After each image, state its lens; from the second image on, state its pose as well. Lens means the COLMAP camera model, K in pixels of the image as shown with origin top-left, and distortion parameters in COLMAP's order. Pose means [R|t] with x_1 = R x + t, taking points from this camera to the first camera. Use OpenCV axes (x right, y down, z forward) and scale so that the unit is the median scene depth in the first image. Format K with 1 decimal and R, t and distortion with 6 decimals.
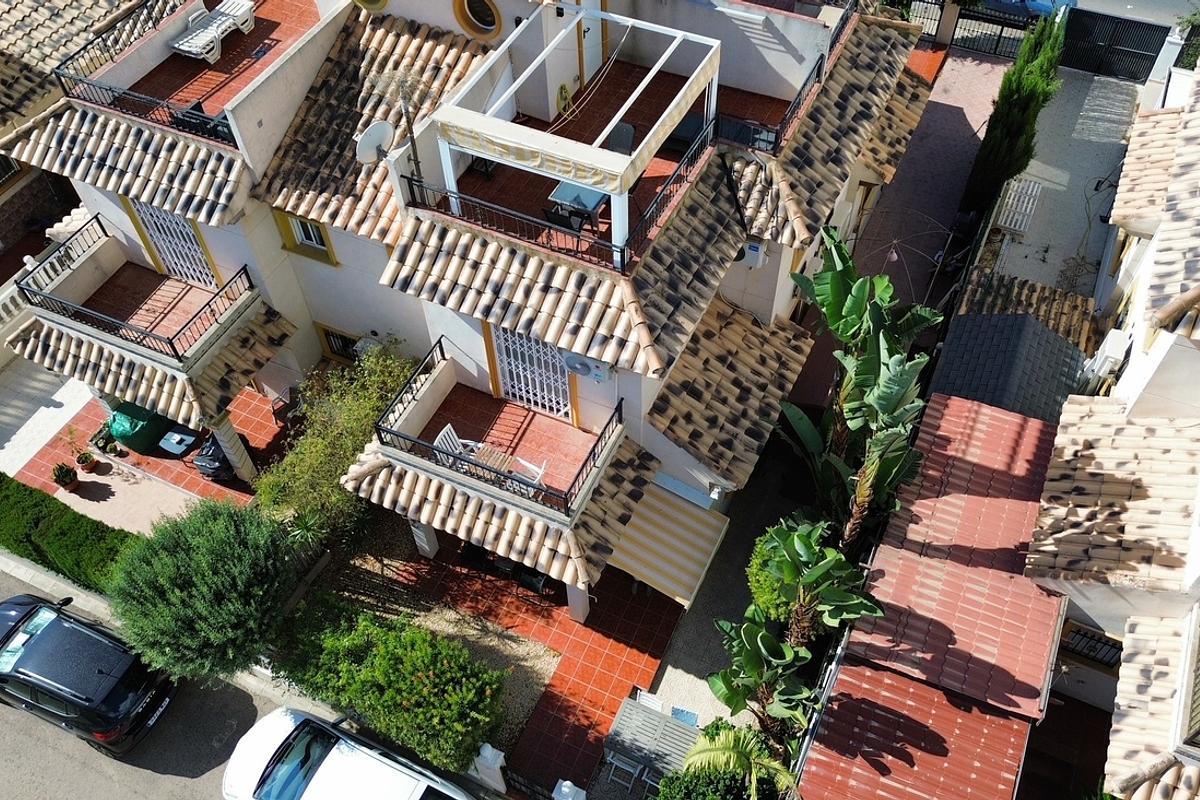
lens RADIAL K [[1005.8, 0, 602.5], [0, 1005.8, 401.7], [0, 0, 1]] dist [0.054045, -0.060913]
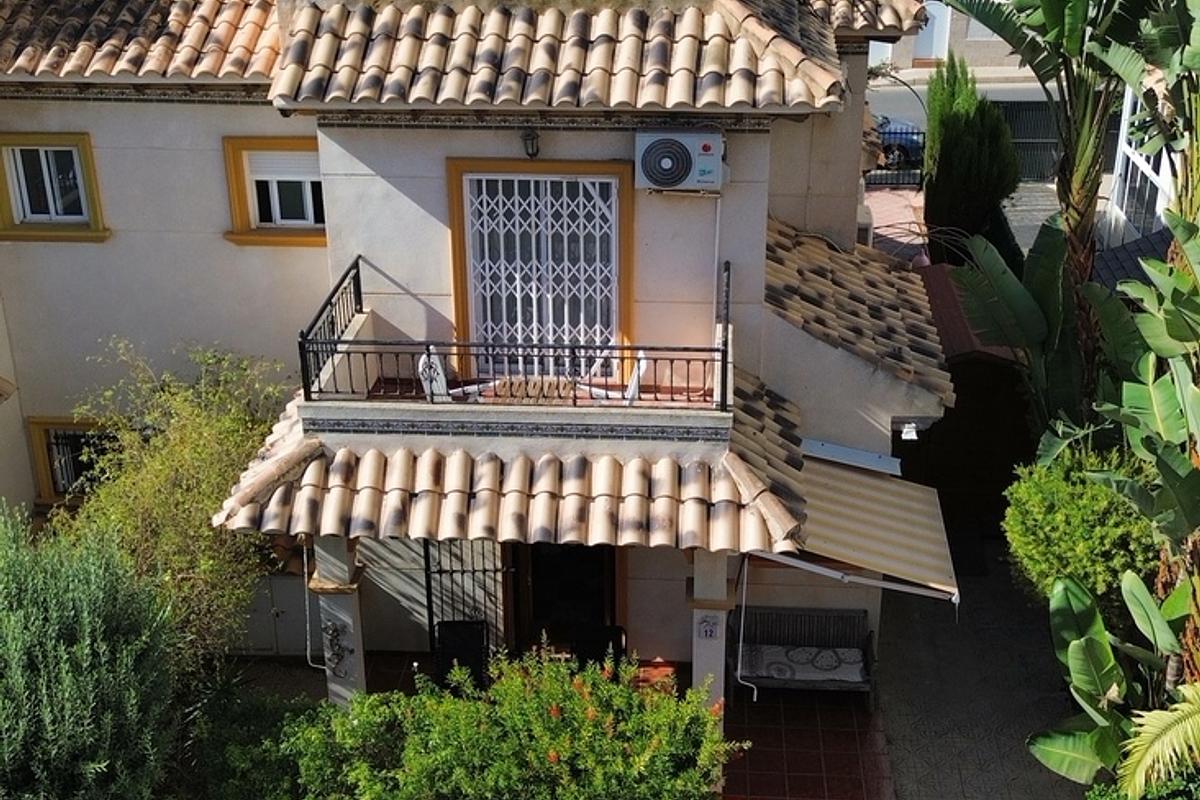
lens RADIAL K [[1520.9, 0, 579.7], [0, 1520.9, 432.7], [0, 0, 1]] dist [0.036848, 0.000000]
pose [[0.939398, -0.131854, 0.316458, -0.331232], [0.262641, 0.870075, -0.417121, 0.403549], [-0.220344, 0.474957, 0.851977, 0.336811]]
